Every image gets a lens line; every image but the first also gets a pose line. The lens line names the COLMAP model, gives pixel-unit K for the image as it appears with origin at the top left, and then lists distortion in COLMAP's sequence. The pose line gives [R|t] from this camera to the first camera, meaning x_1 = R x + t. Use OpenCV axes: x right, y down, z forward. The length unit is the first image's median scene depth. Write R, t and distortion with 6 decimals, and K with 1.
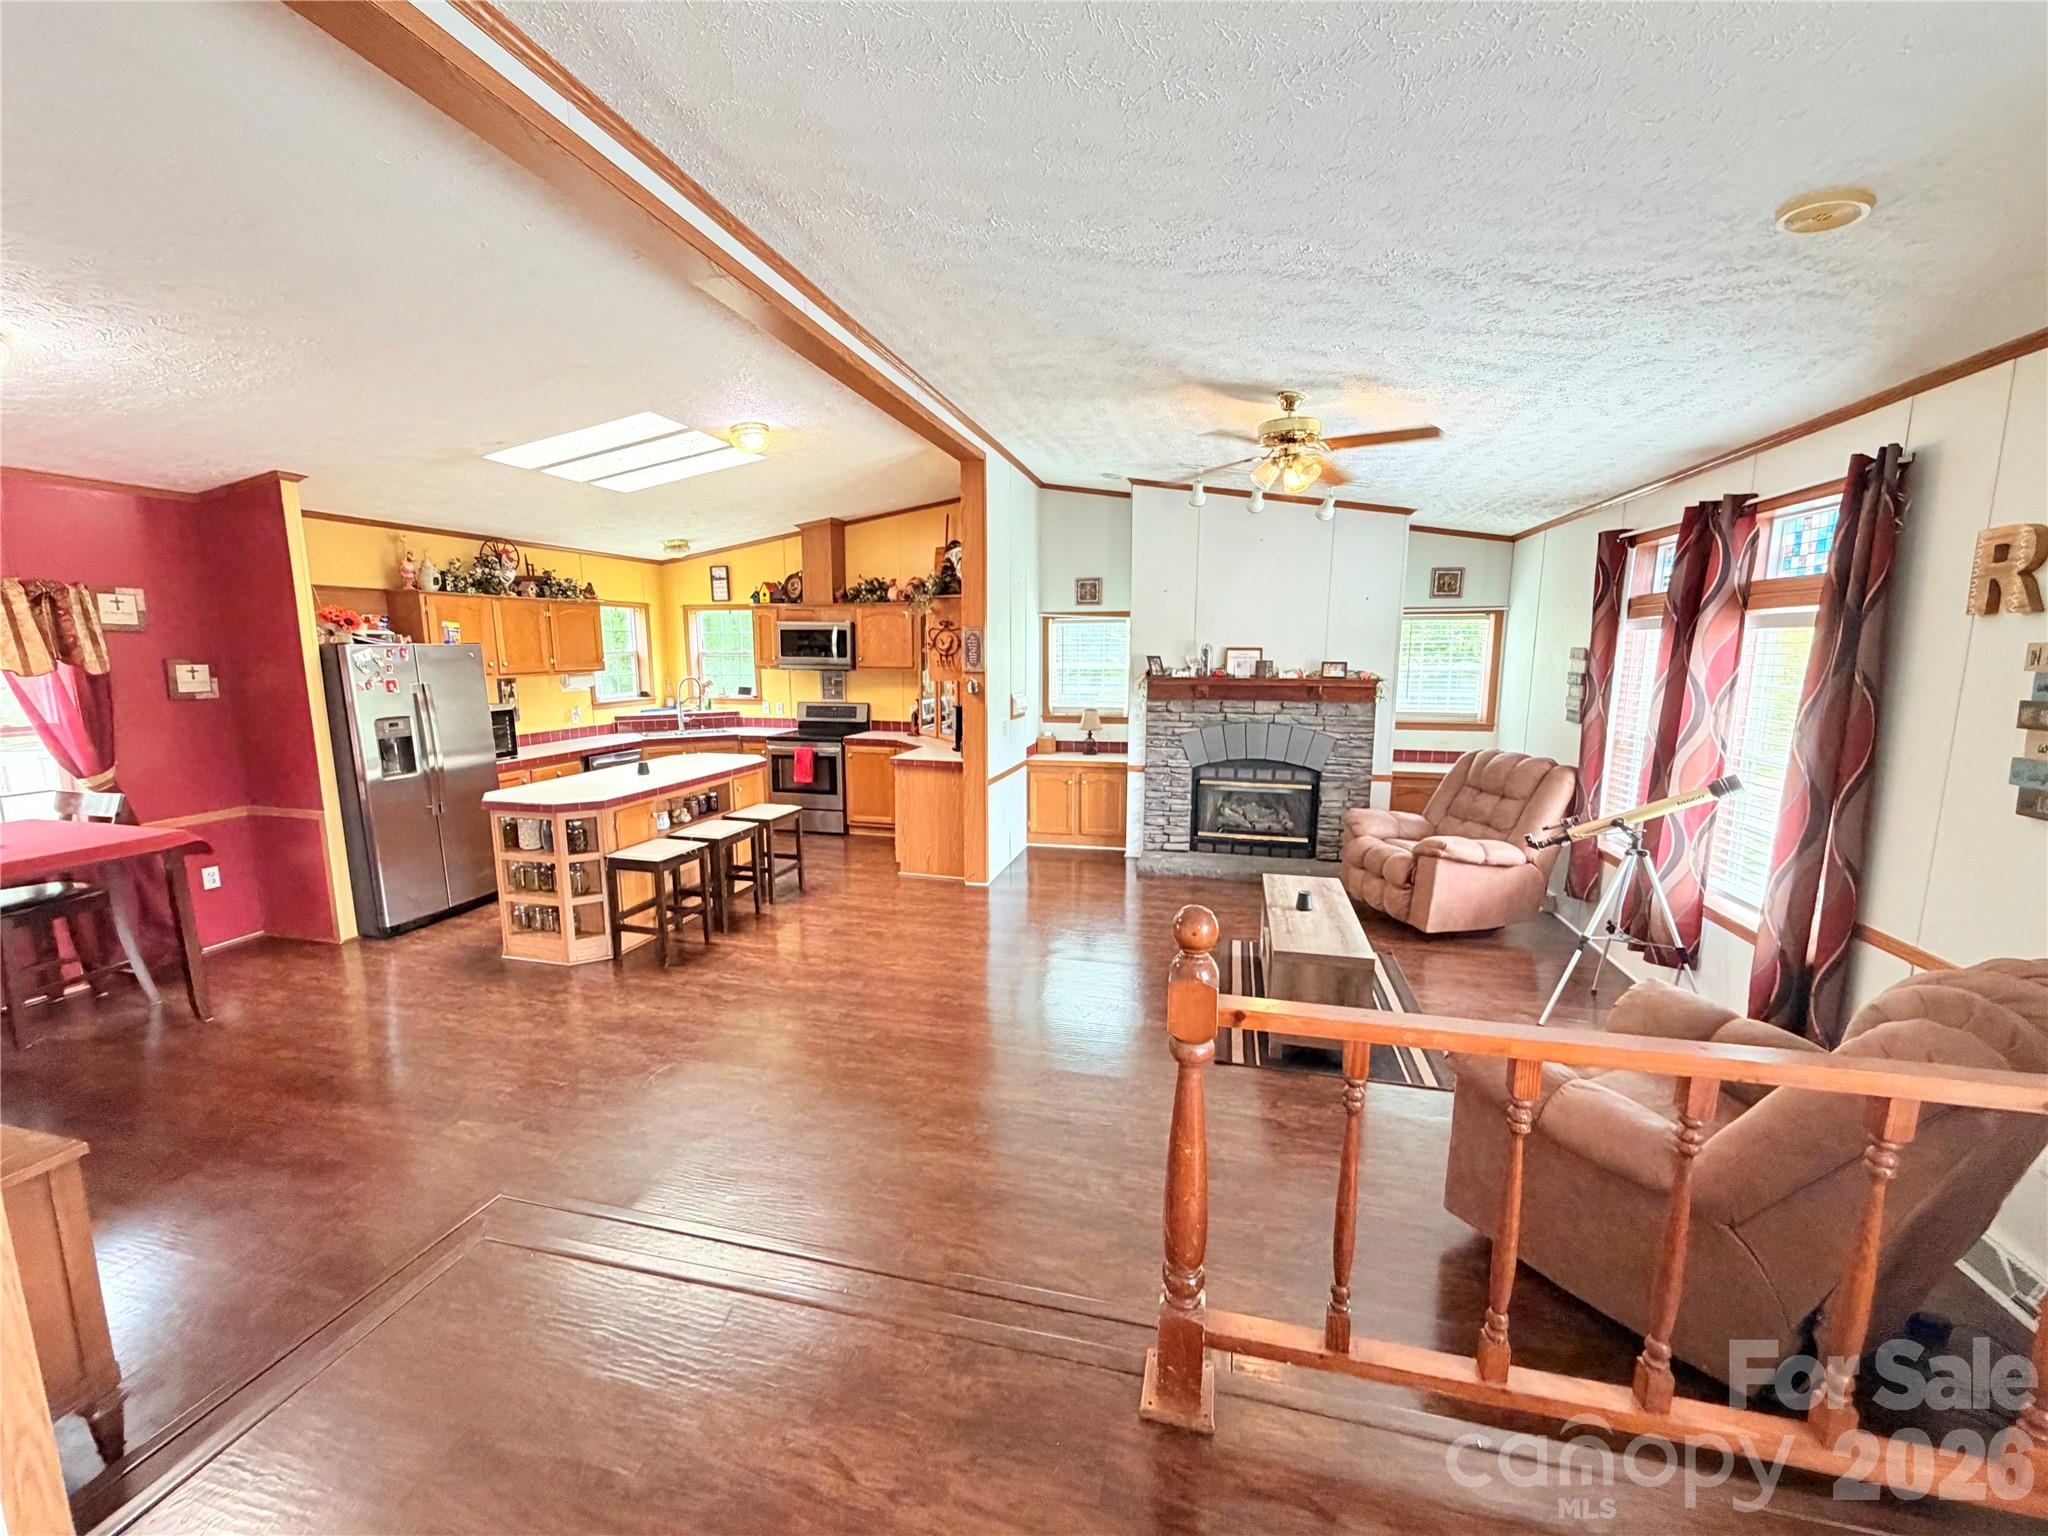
lens RADIAL K [[820.8, 0, 1024.0], [0, 820.8, 768.0], [0, 0, 1]] dist [0.001801, -0.000242]
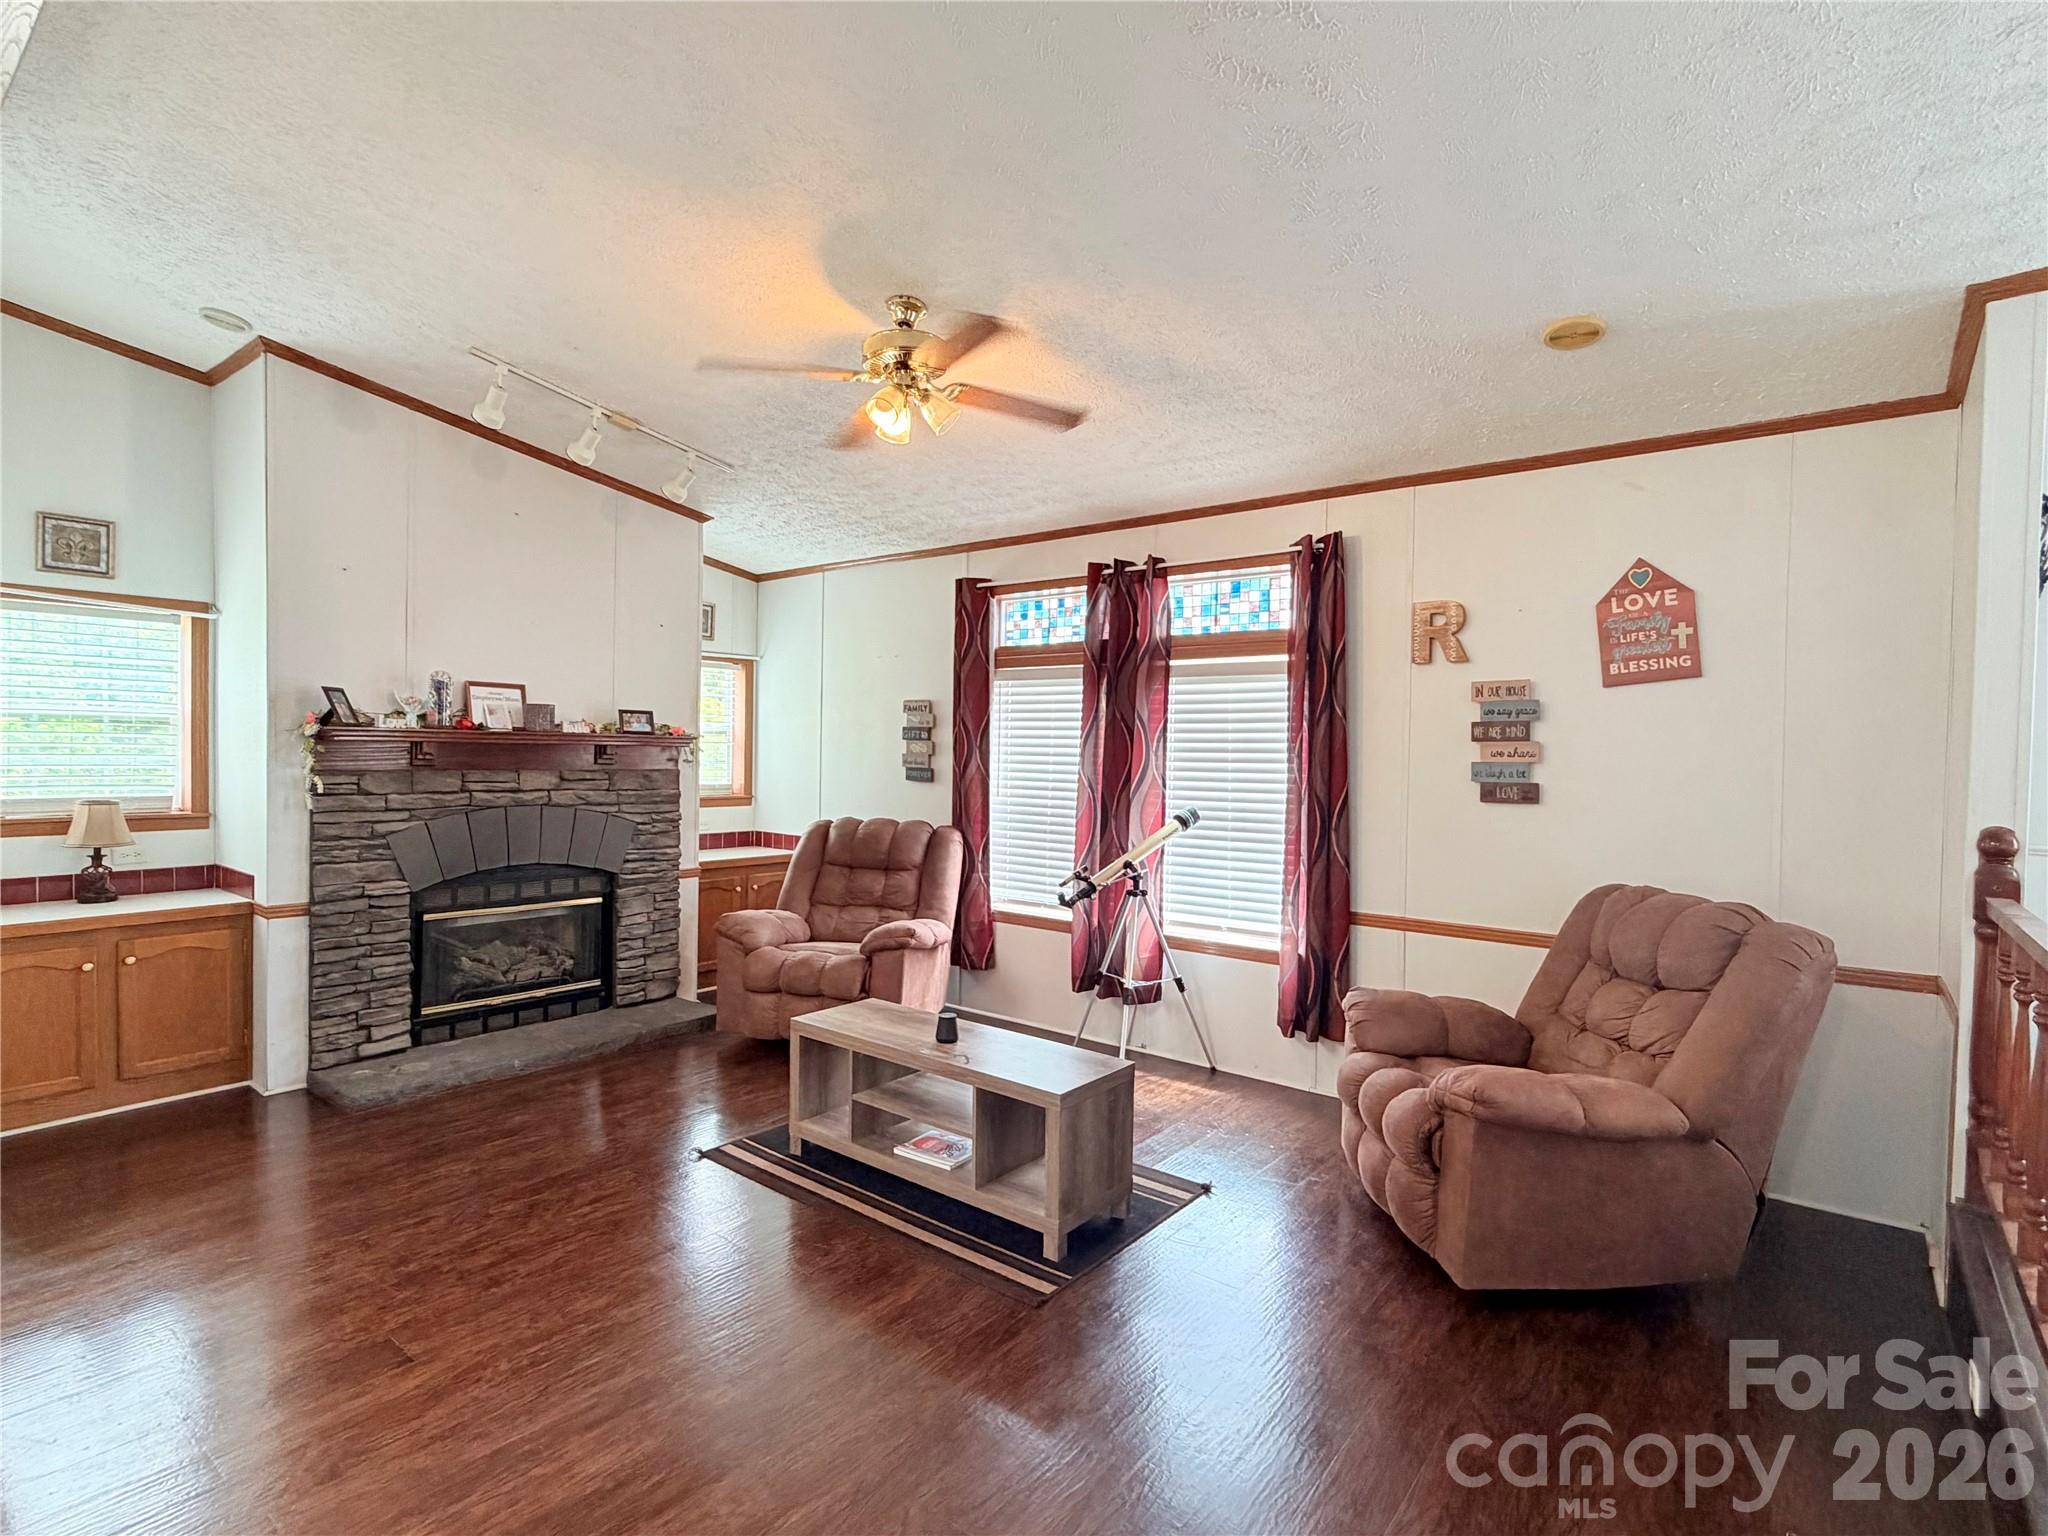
lens RADIAL K [[997.0, 0, 1024.0], [0, 997.0, 768.0], [0, 0, 1]] dist [0.001594, 0.000290]
pose [[0.418417, -0.009859, 0.908202, -0.237316], [0.117100, 0.992181, -0.043178, -0.007047], [-0.900675, 0.124417, 0.416300, 0.351645]]
